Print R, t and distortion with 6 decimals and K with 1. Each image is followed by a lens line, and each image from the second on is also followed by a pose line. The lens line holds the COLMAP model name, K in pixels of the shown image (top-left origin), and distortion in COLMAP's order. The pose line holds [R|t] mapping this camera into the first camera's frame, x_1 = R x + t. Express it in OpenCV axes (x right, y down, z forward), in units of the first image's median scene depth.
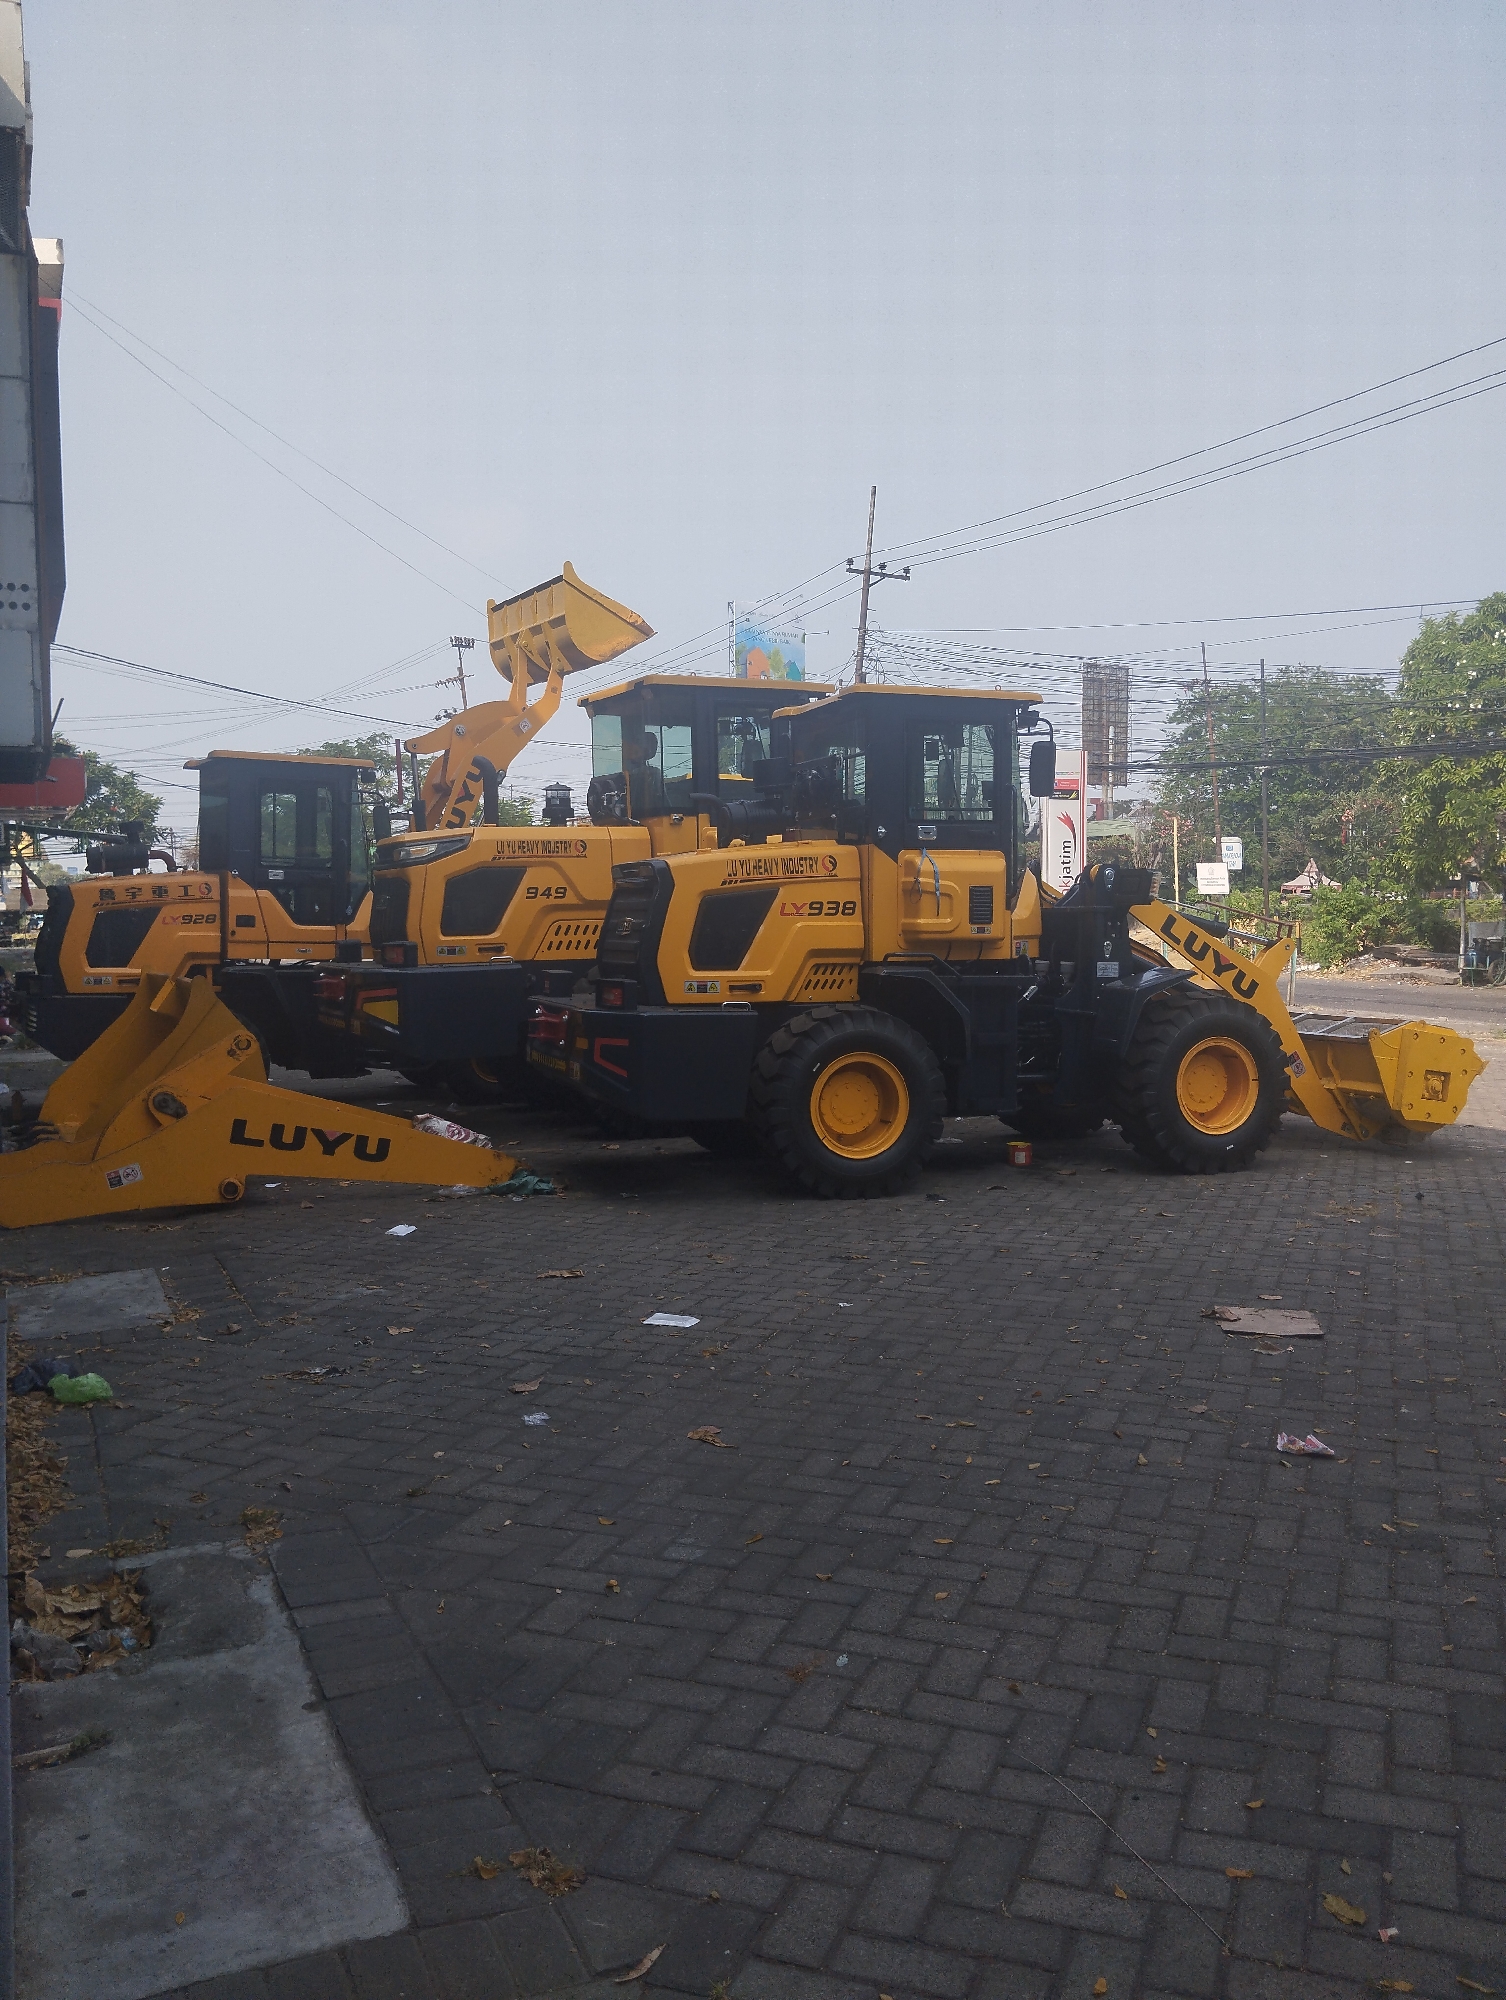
lens RADIAL K [[1595.2, 0, 750.2], [0, 1595.2, 1014.6], [0, 0, 1]] dist [0.065551, -0.133199]
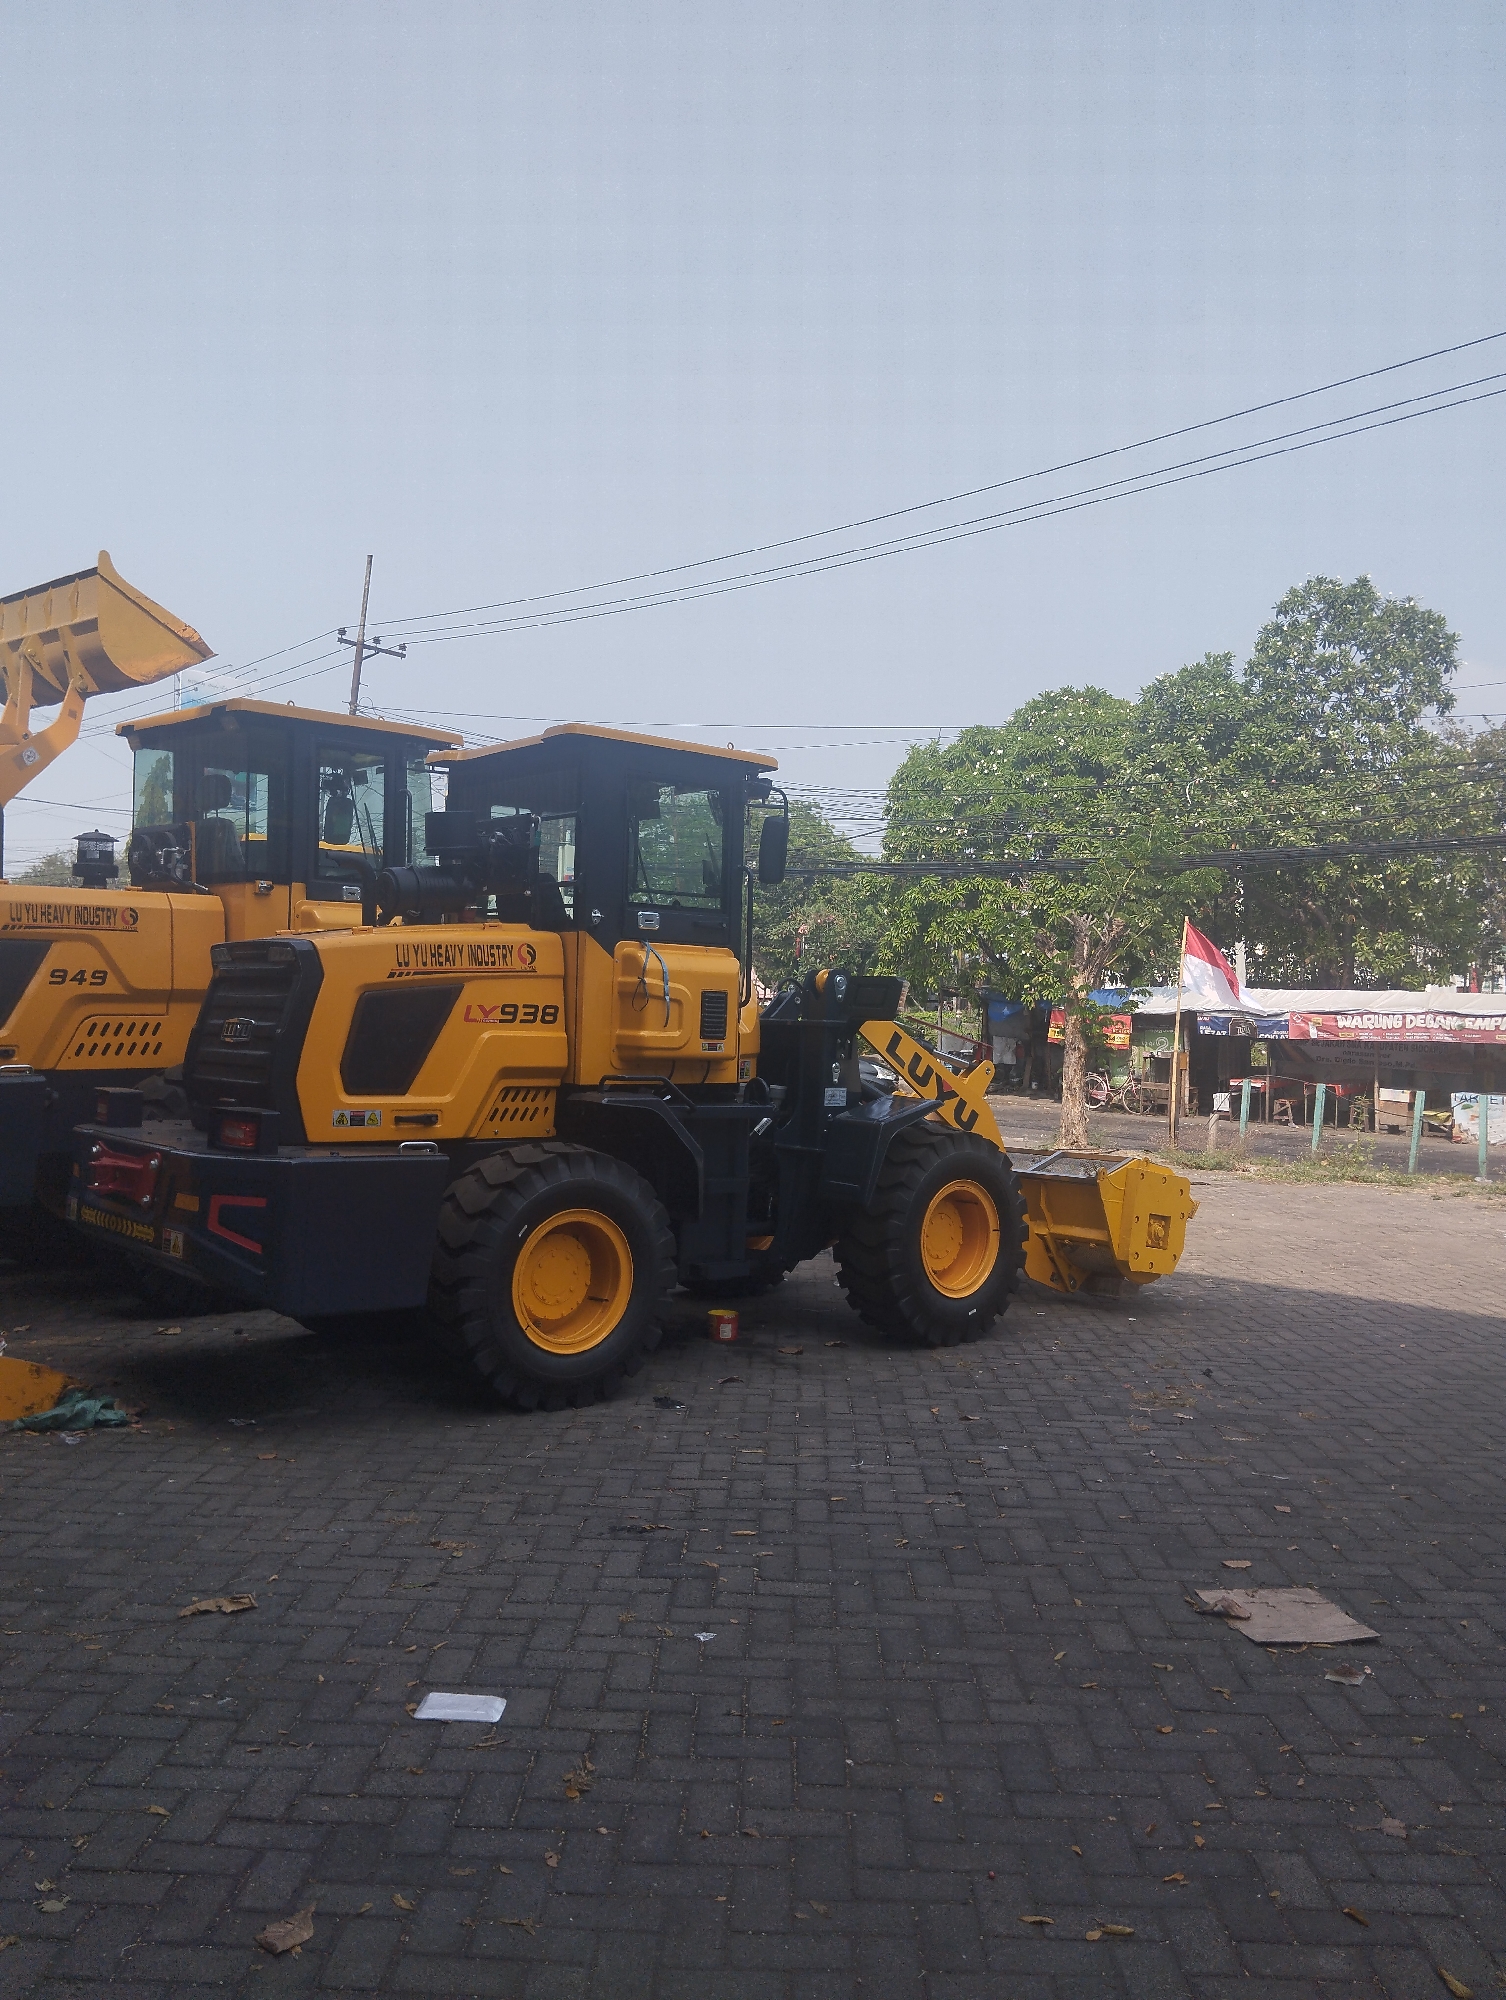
lens RADIAL K [[1638.2, 0, 753.0], [0, 1638.2, 1000.0], [0, 0, 1]] dist [0.062773, -0.138011]
pose [[0.945706, 0.032888, 0.323356, -0.094538], [-0.010062, 0.997353, -0.072012, -0.017538], [-0.324868, 0.064849, 0.943533, 0.224405]]
